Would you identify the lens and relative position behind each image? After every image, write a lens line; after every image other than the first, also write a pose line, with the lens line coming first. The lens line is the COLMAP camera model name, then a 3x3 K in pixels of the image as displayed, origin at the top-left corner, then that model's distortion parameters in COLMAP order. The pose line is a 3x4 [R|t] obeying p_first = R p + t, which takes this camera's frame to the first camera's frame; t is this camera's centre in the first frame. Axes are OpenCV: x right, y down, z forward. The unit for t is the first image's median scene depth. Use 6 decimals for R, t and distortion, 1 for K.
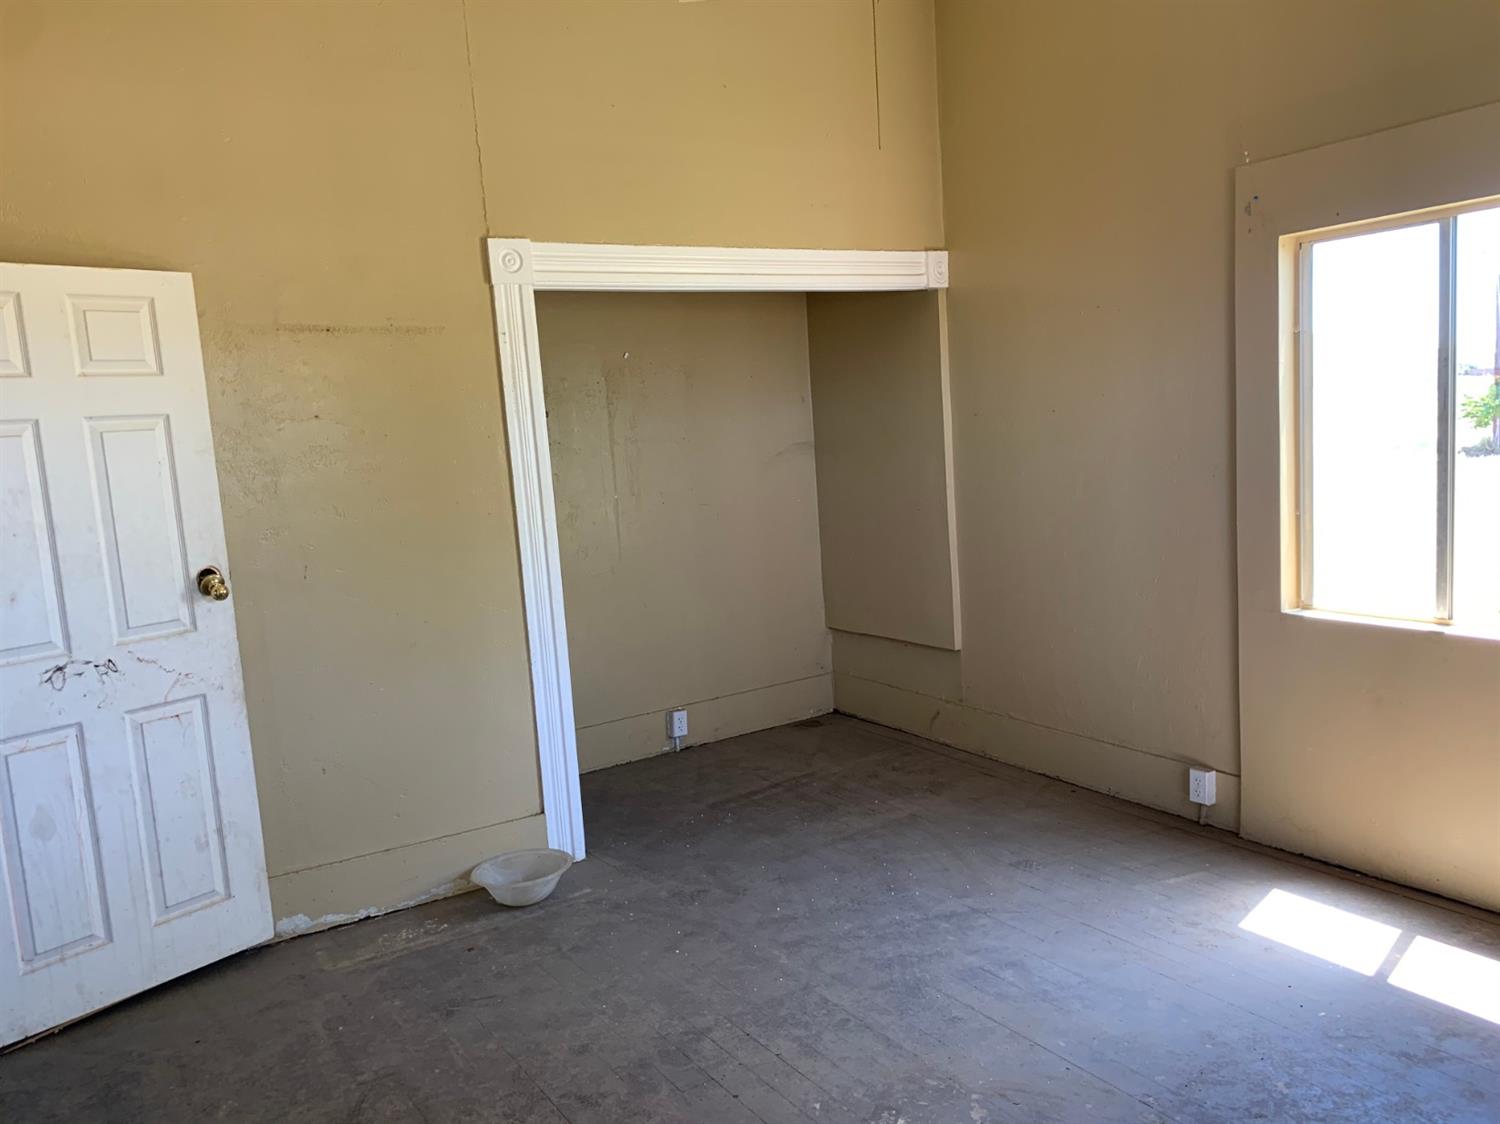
lens RADIAL K [[1174.4, 0, 750.0], [0, 1174.4, 562.0], [0, 0, 1]] dist [0.047185, 0.003308]
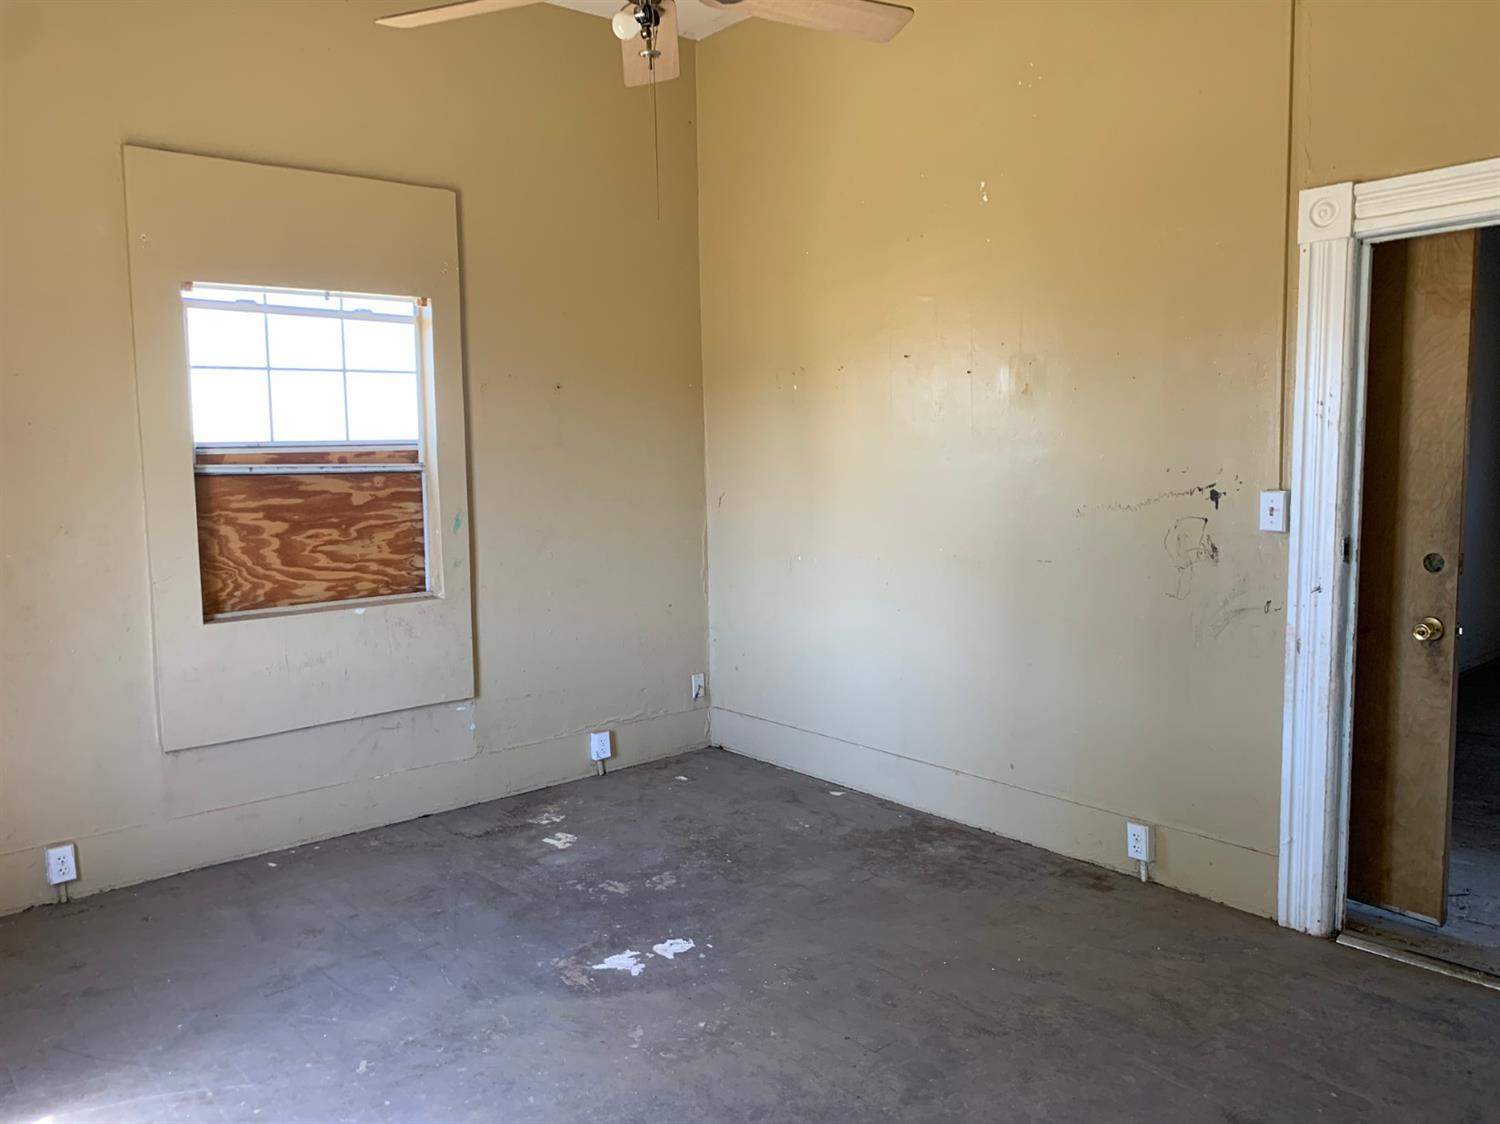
lens RADIAL K [[1174.4, 0, 750.0], [0, 1174.4, 562.0], [0, 0, 1]] dist [0.047185, 0.003308]
pose [[-0.989473, 0.091618, -0.112028, 0.152442], [0.063937, 0.971196, 0.229544, -0.232500], [0.129831, 0.219964, -0.966830, 1.851257]]
